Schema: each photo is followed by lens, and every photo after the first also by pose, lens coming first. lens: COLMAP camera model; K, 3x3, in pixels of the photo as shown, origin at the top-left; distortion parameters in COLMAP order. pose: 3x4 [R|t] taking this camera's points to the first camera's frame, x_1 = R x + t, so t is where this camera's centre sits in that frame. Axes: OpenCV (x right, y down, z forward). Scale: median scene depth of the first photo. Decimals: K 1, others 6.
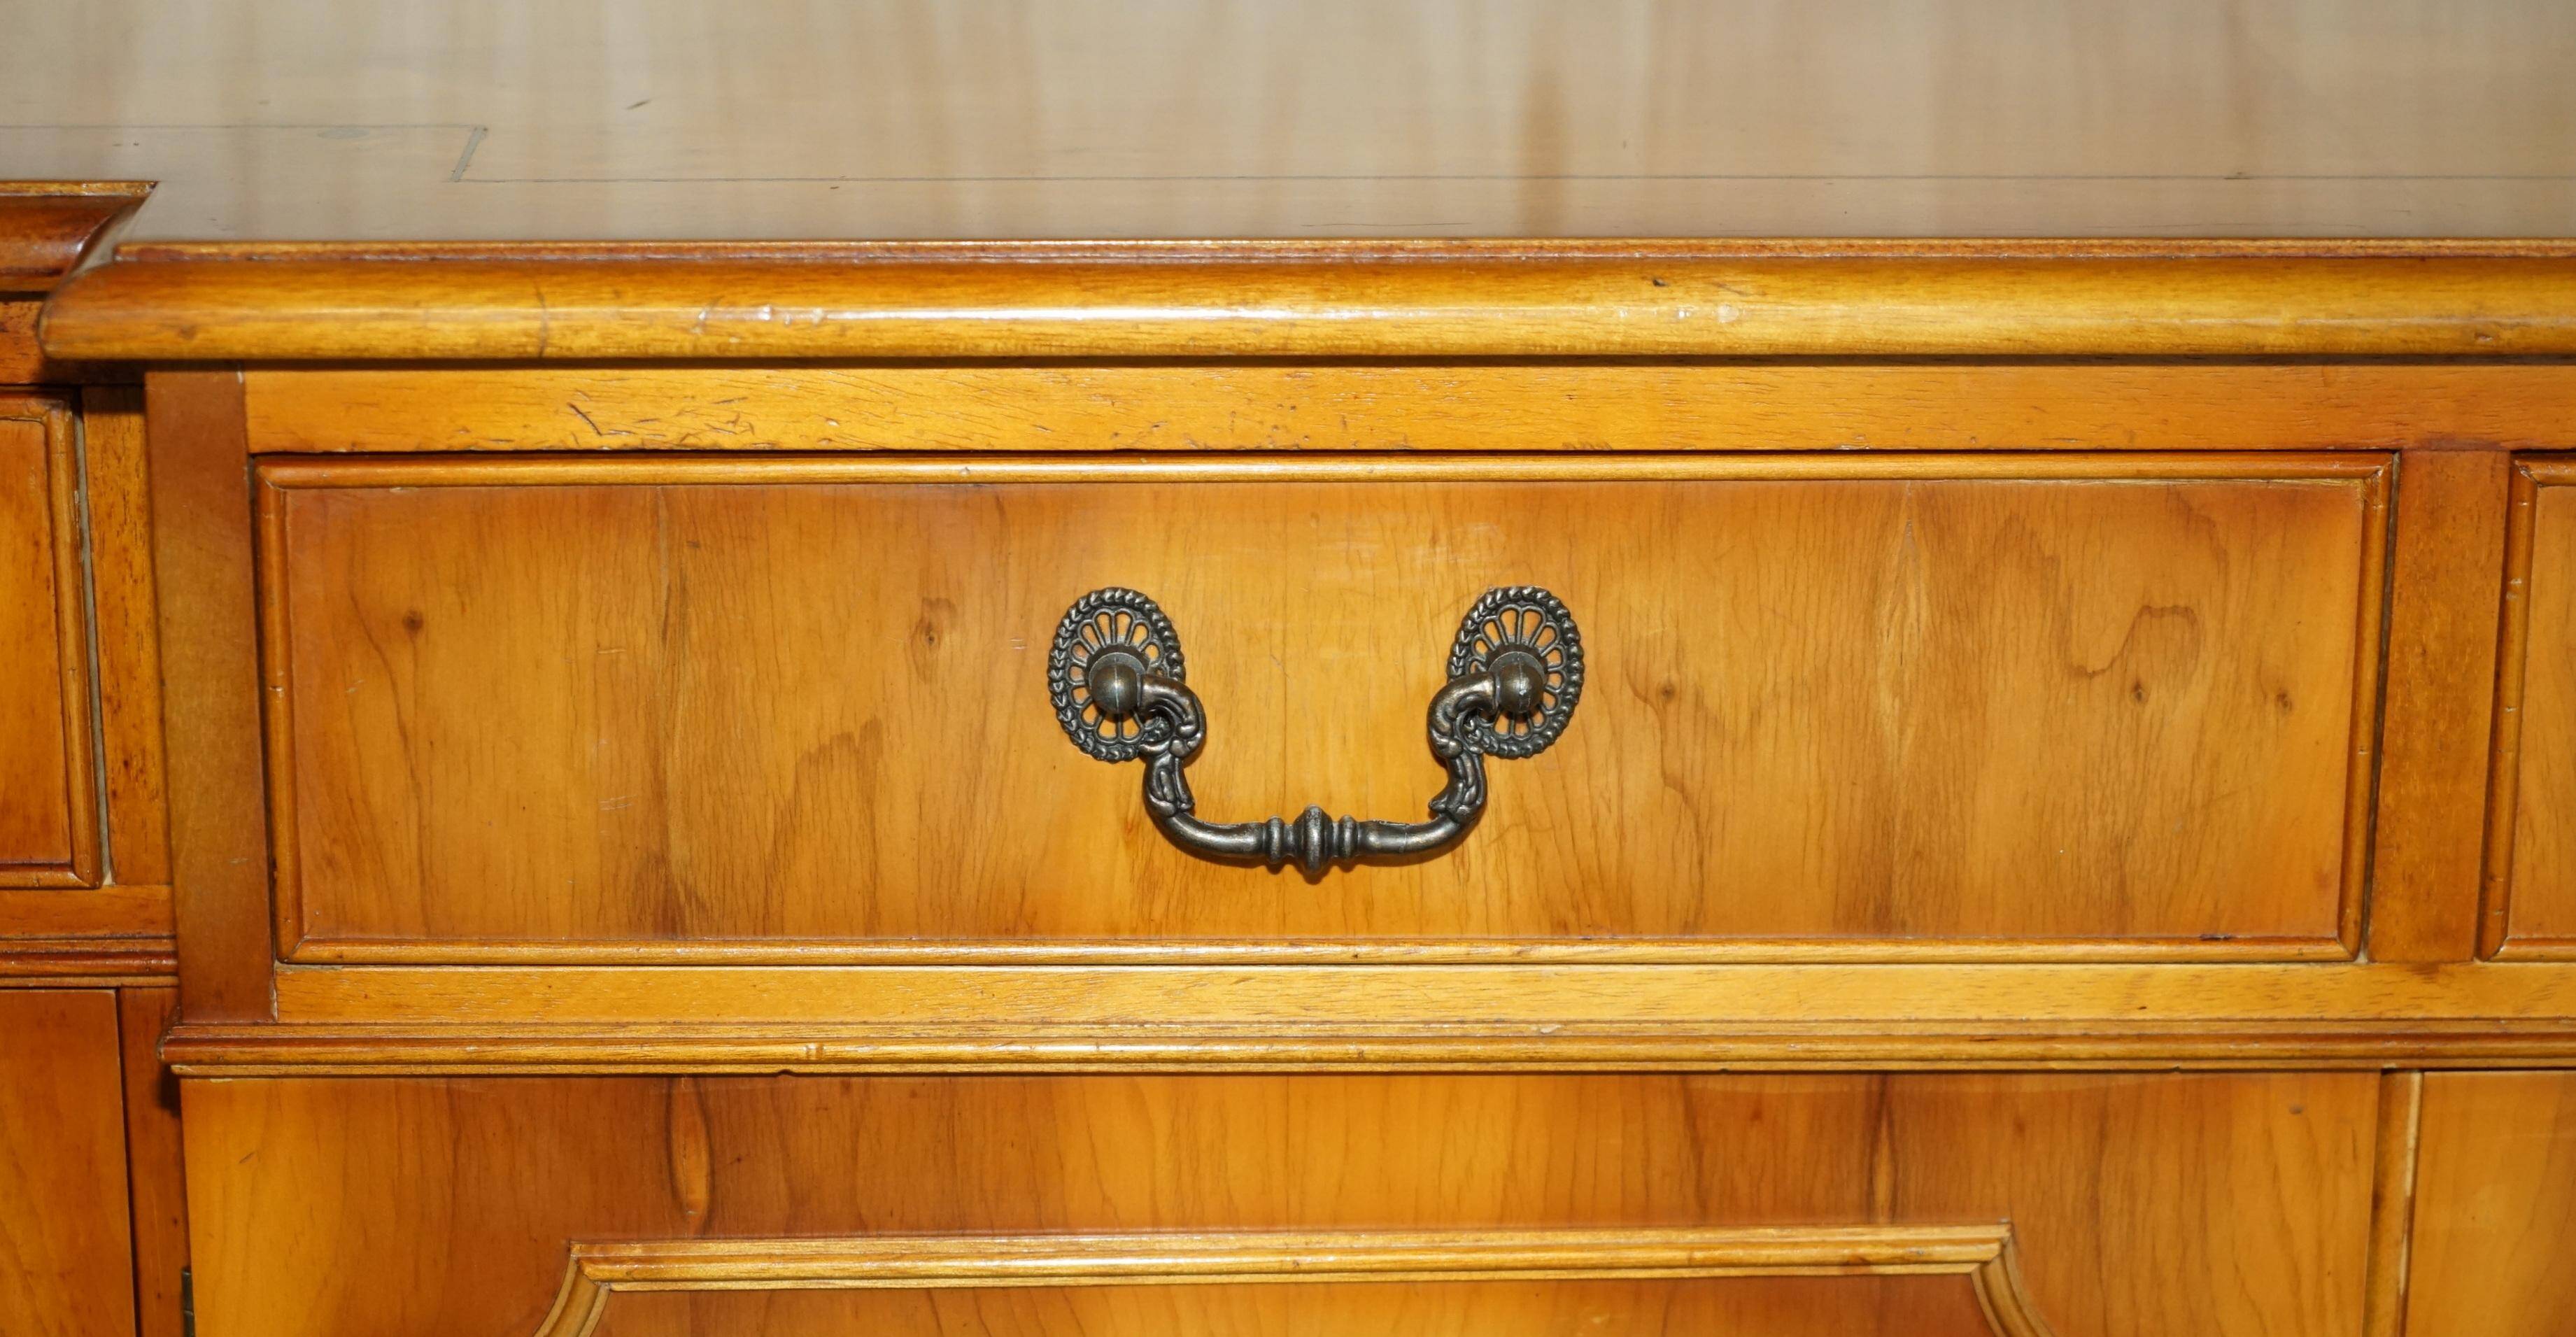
lens RADIAL K [[5598.1, 0, 1287.4], [0, 5598.1, 665.8], [0, 0, 1]] dist [-0.039946, 0.000000]
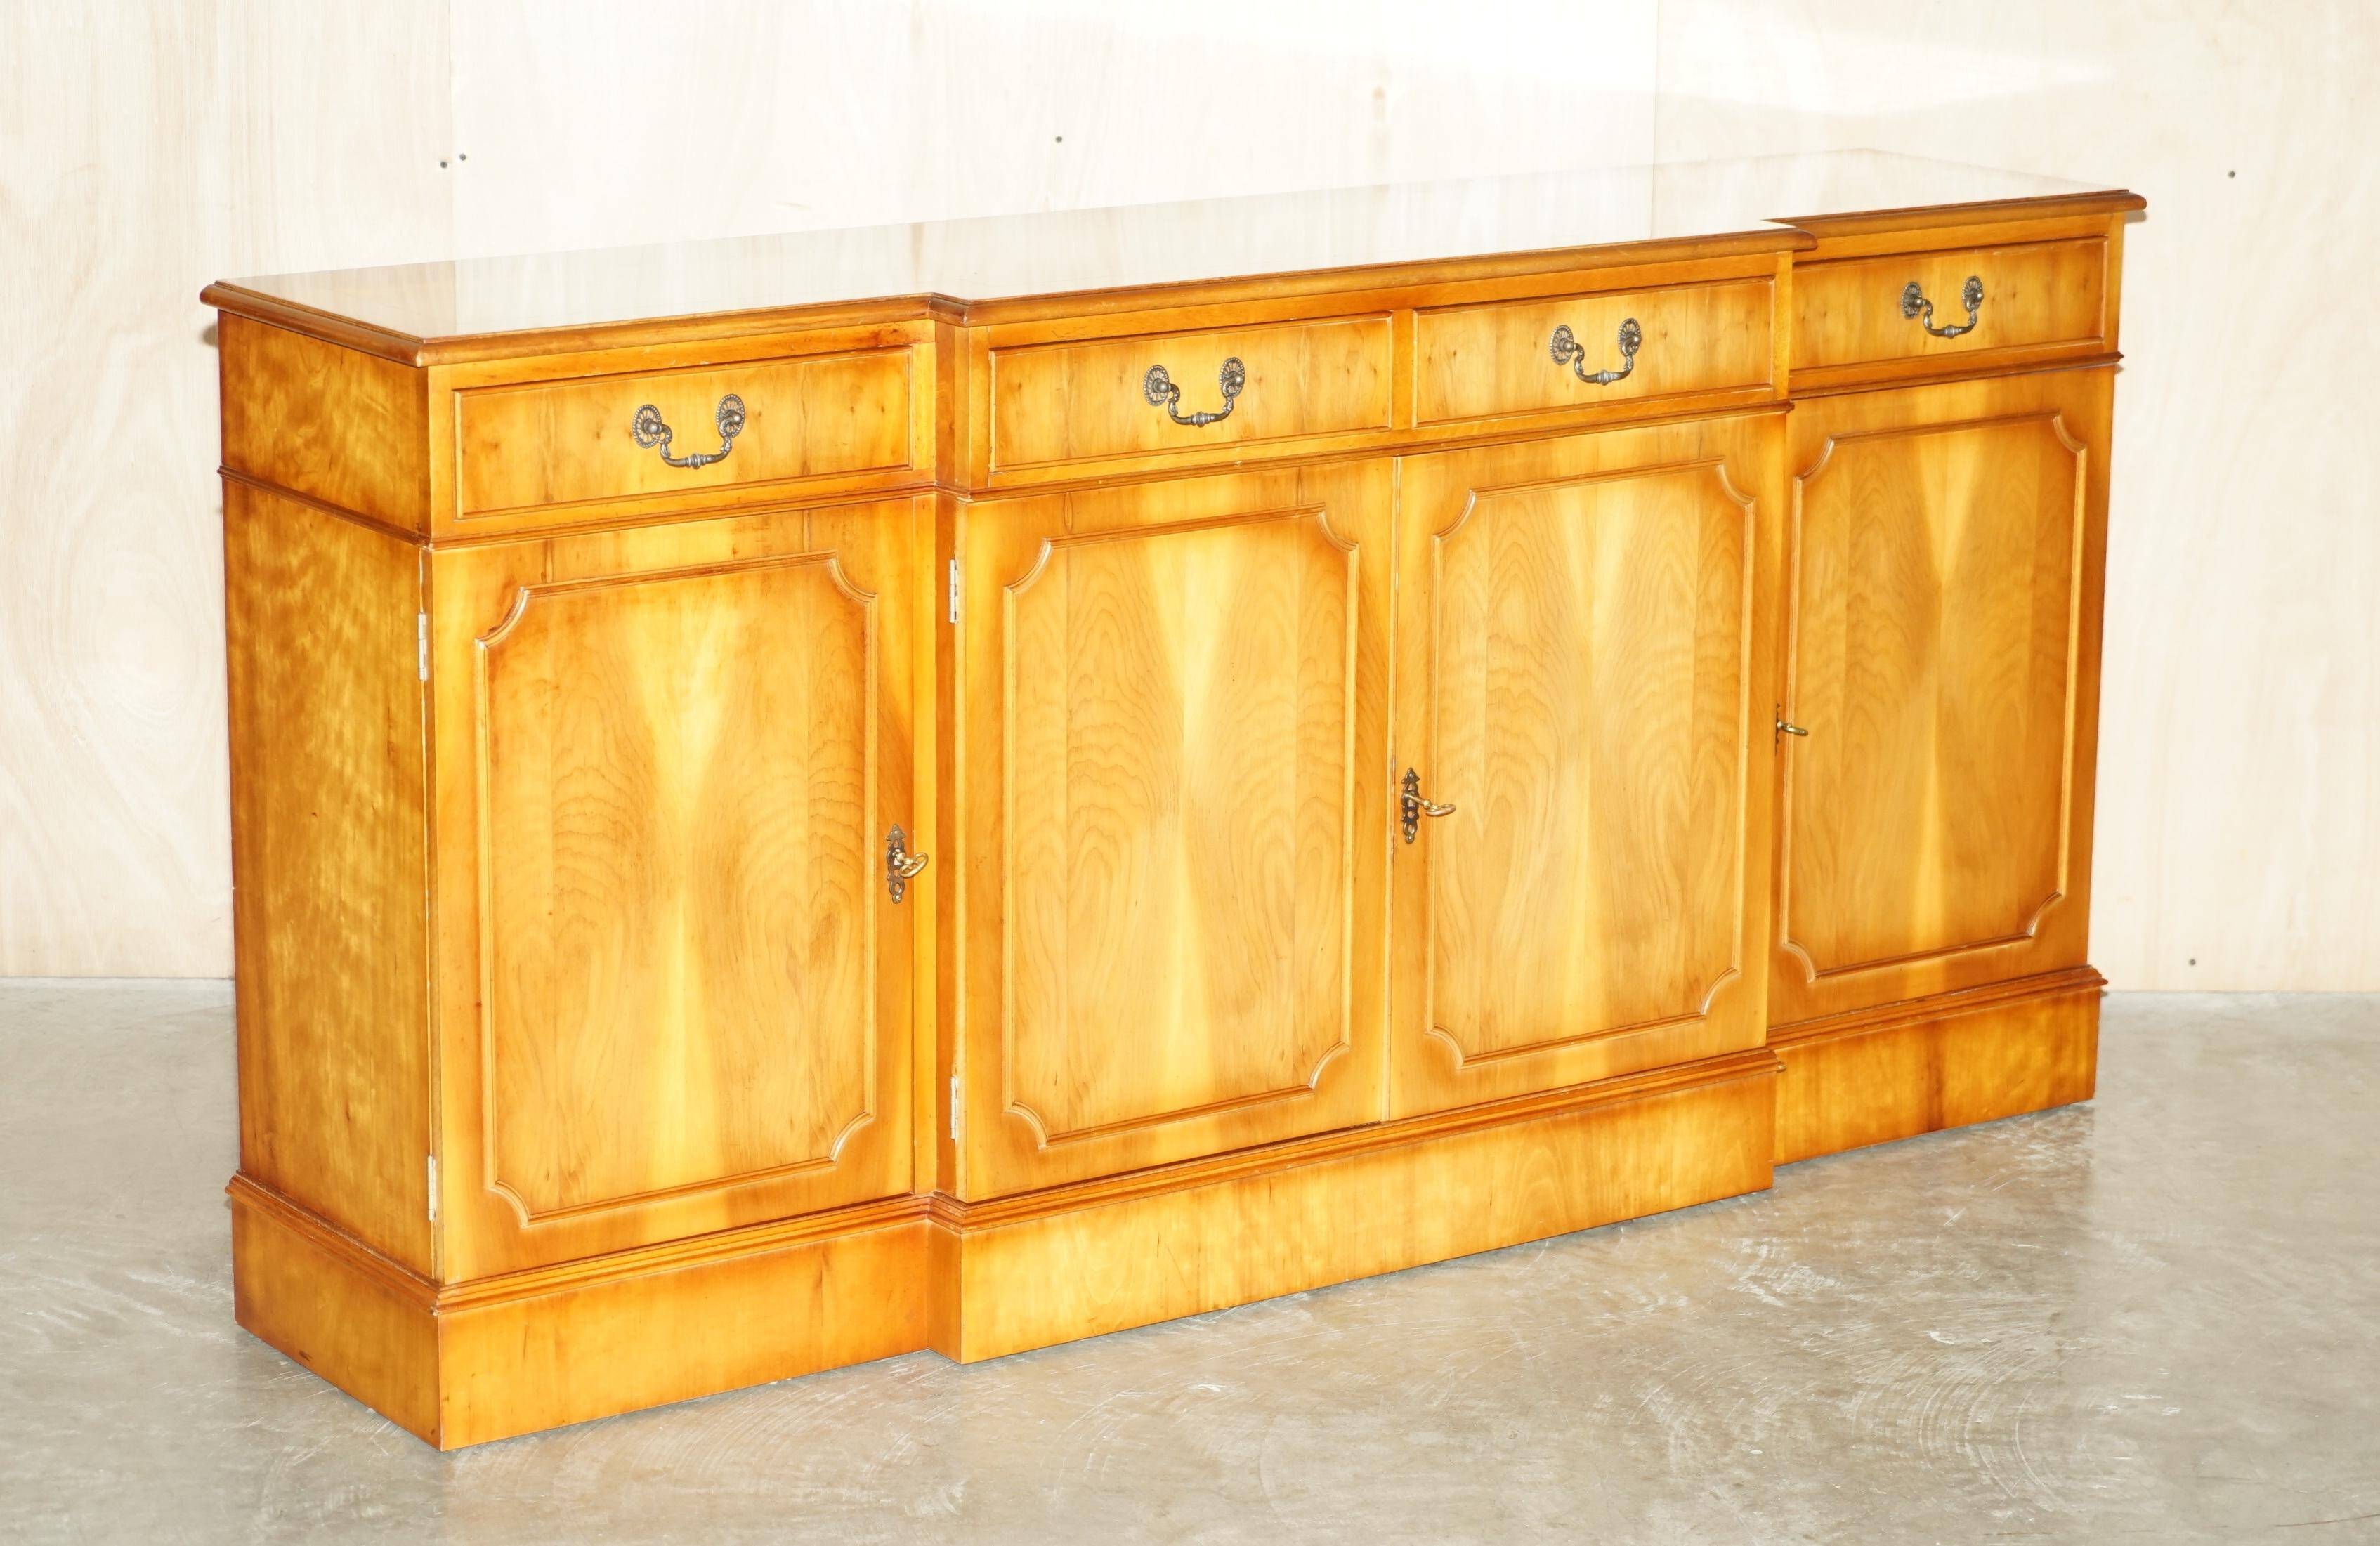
lens RADIAL K [[5635.2, 0, 1204.1], [0, 5635.2, 787.8], [0, 0, 1]] dist [-0.063925, 0.000000]
pose [[0.830351, -0.125587, 0.542904, -2.403157], [0.157706, 0.987403, -0.012794, 0.369688], [-0.534459, 0.096243, 0.839697, -2.643295]]
